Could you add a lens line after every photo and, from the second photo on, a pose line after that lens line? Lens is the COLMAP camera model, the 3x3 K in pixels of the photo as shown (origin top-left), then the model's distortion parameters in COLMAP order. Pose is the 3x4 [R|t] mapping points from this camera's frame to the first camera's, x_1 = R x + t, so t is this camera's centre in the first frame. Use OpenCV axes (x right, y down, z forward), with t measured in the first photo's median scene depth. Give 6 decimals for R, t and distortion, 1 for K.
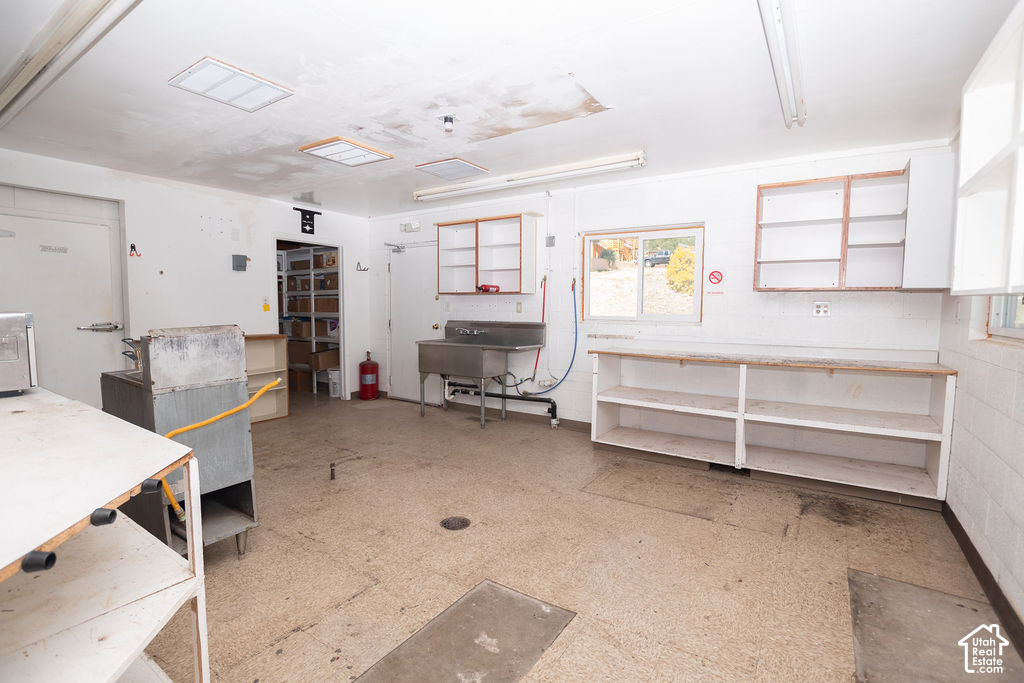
lens RADIAL K [[450.4, 0, 509.0], [0, 450.4, 341.4], [0, 0, 1]] dist [-0.032222, 0.002505]
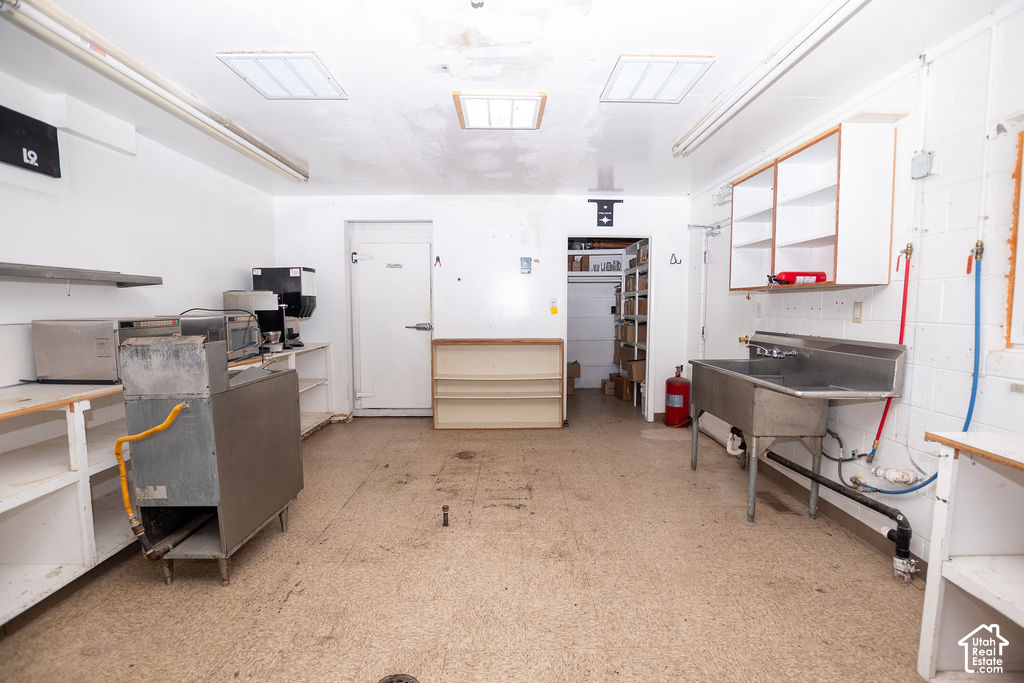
lens RADIAL K [[450.4, 0, 513.6], [0, 450.4, 342.7], [0, 0, 1]] dist [-0.032222, 0.002505]
pose [[0.588020, 0.058291, -0.806743, 0.208859], [-0.055918, 0.997943, 0.031348, -0.036256], [0.806911, 0.026678, 0.590070, 0.408841]]
